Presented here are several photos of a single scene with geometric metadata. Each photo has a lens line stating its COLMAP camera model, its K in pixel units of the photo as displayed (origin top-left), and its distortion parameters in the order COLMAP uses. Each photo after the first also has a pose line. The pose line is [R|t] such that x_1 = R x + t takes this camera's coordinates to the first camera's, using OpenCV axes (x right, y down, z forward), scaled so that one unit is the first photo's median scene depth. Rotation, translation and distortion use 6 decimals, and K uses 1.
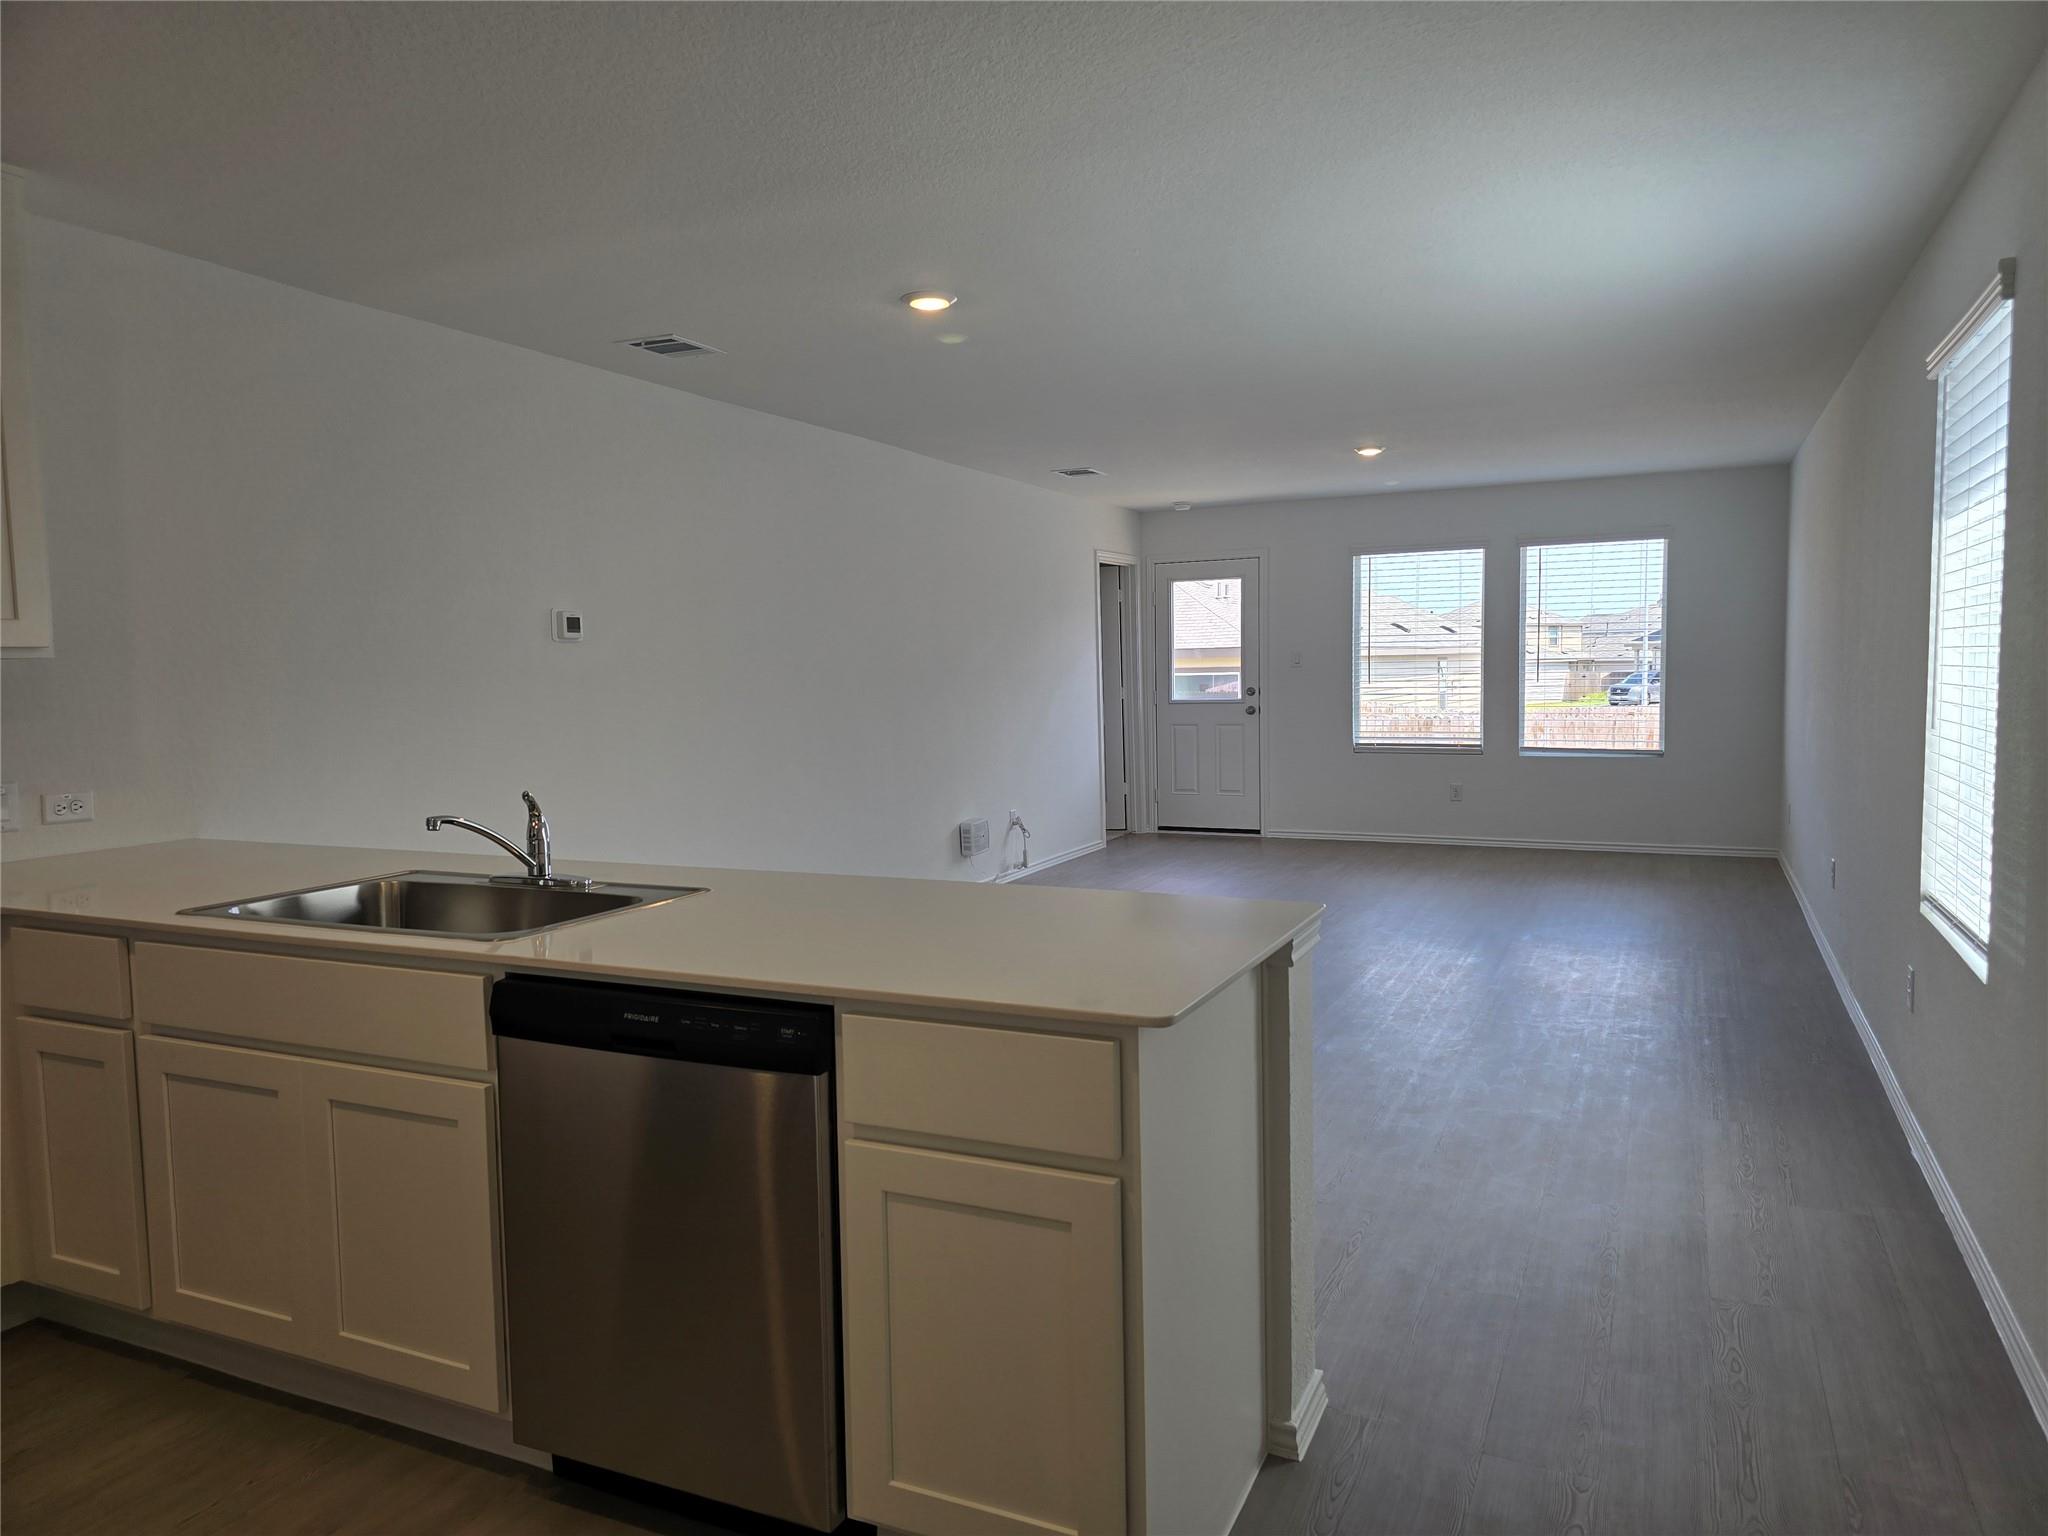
lens RADIAL K [[1353.8, 0, 1024.0], [0, 1353.8, 768.0], [0, 0, 1]] dist [0.037871, -0.001707]
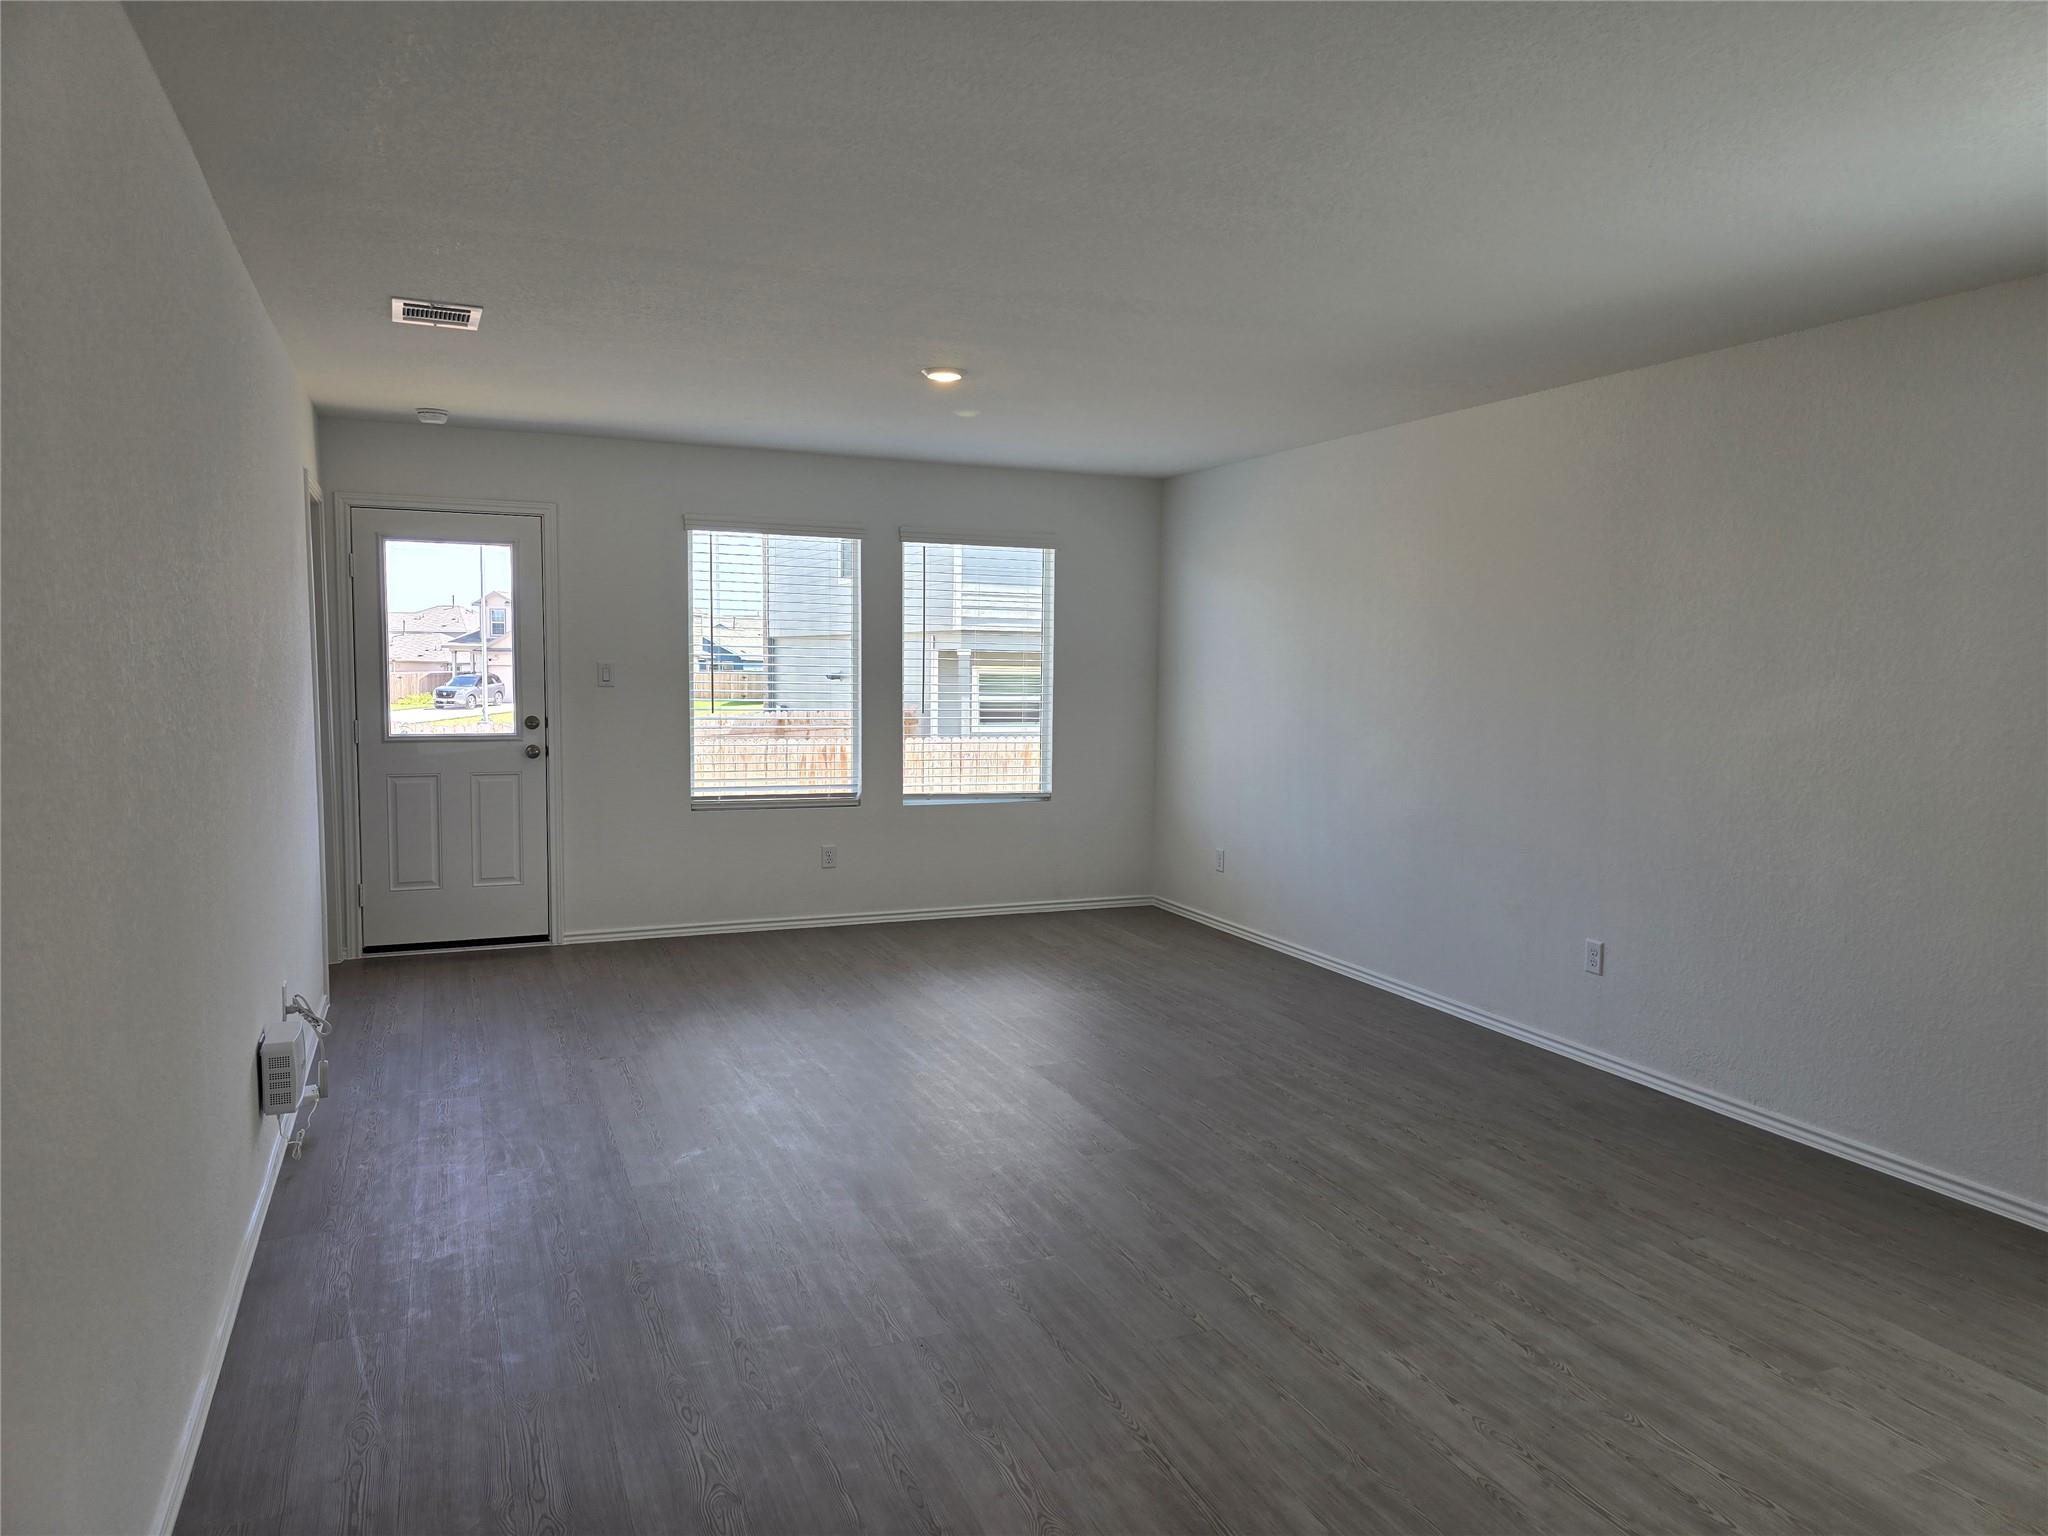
lens RADIAL K [[1353.8, 0, 1024.0], [0, 1353.8, 768.0], [0, 0, 1]] dist [0.037871, -0.001707]
pose [[0.657739, -0.031277, 0.752596, -0.174570], [0.030925, 0.999416, 0.014507, -0.038669], [-0.752611, 0.013732, 0.658322, 0.412964]]
